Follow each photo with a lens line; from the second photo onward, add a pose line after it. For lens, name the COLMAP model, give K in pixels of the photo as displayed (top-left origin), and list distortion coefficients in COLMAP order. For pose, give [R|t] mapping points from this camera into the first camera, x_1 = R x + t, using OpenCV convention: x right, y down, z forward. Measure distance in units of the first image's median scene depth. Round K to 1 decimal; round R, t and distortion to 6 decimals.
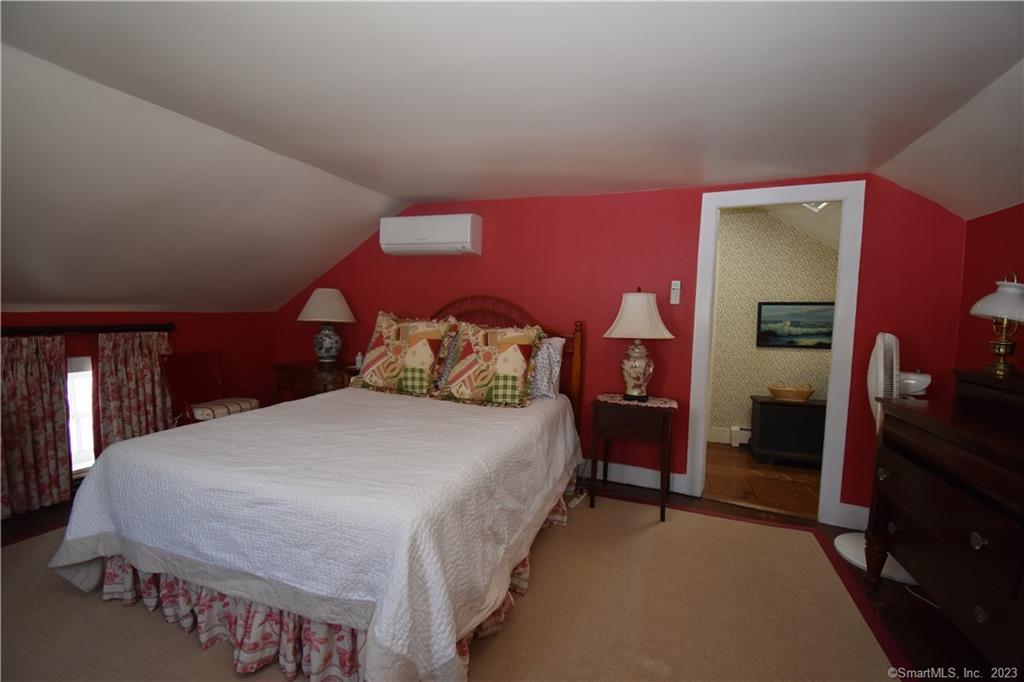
lens RADIAL K [[451.4, 0, 509.0], [0, 451.4, 332.3], [0, 0, 1]] dist [0.001266, -0.012460]
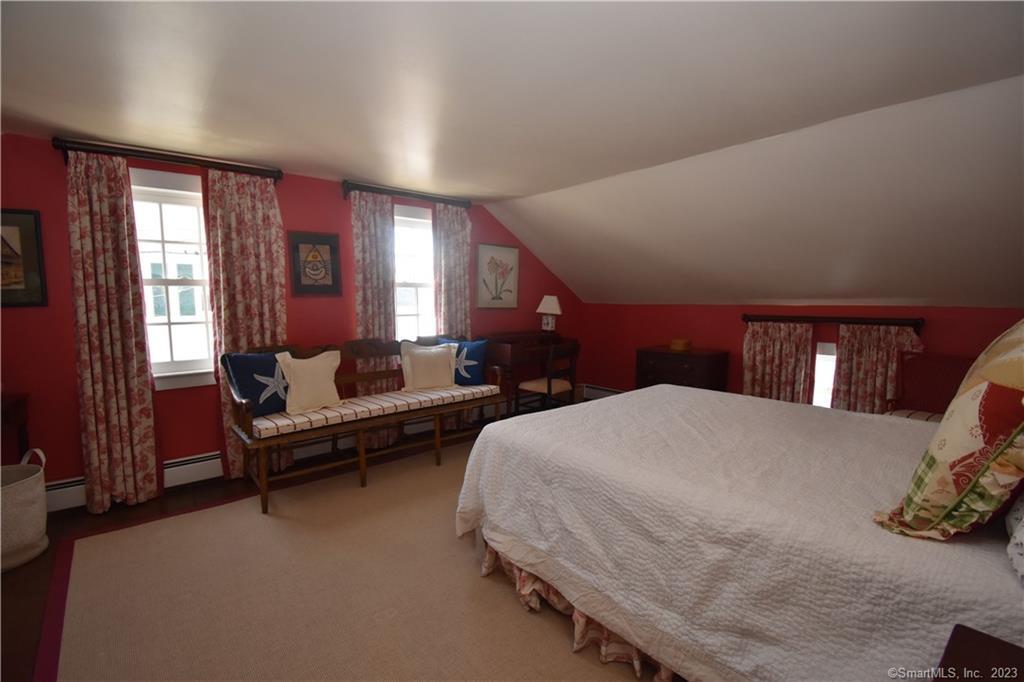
lens RADIAL K [[451.4, 0, 518.9], [0, 451.4, 339.6], [0, 0, 1]] dist [0.001266, -0.012460]
pose [[-0.501486, 0.050606, -0.863684, 0.494059], [-0.053175, 0.994598, 0.089152, -0.017354], [0.863530, 0.090635, -0.496086, 0.846316]]
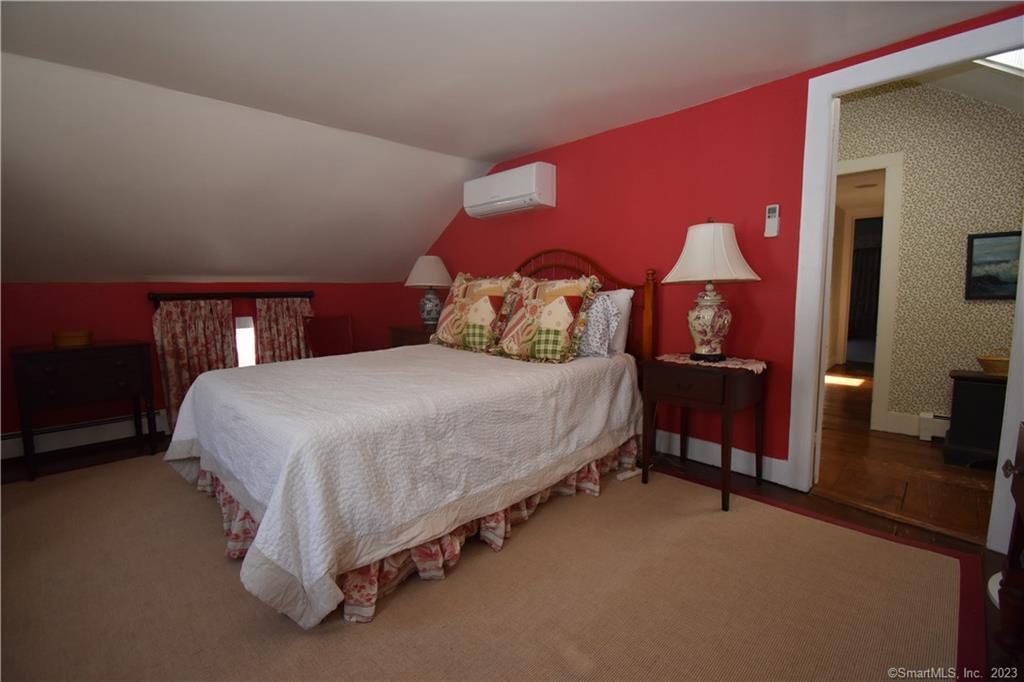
lens RADIAL K [[451.4, 0, 518.4], [0, 451.4, 335.3], [0, 0, 1]] dist [0.001266, -0.012460]
pose [[0.907543, 0.001490, -0.419957, 0.311221], [0.017363, 0.999006, 0.041067, 0.066385], [0.419601, -0.044562, 0.906614, 0.130460]]
